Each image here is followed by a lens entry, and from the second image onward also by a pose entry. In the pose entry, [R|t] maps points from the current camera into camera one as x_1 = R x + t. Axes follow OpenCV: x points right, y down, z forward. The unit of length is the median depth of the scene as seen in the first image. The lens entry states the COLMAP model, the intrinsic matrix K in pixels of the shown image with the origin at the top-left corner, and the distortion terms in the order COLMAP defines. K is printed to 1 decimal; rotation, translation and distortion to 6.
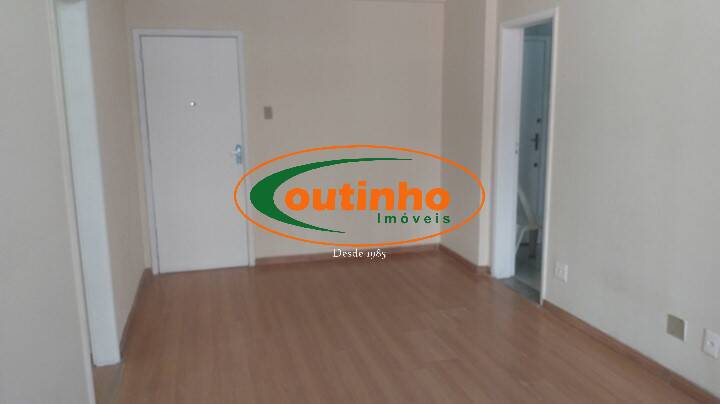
lens RADIAL K [[565.9, 0, 360.6], [0, 565.9, 203.2], [0, 0, 1]] dist [0.045101, -0.090557]
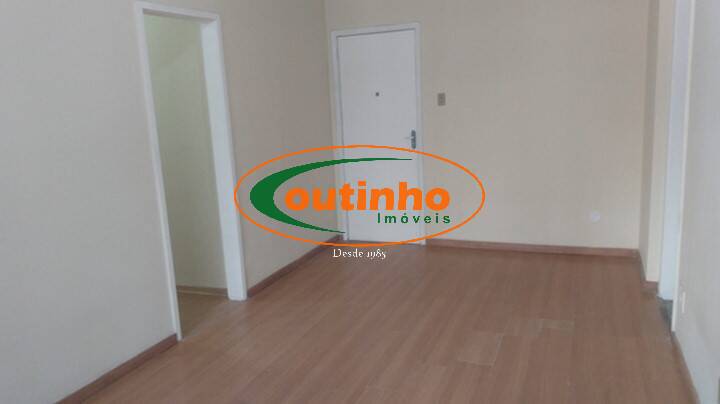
lens RADIAL K [[565.9, 0, 360.6], [0, 565.9, 201.0], [0, 0, 1]] dist [0.045101, -0.090557]
pose [[0.792517, 0.086369, -0.603703, 0.372585], [-0.066043, 0.996254, 0.055830, -0.023488], [0.606263, -0.004376, 0.795252, 0.091780]]
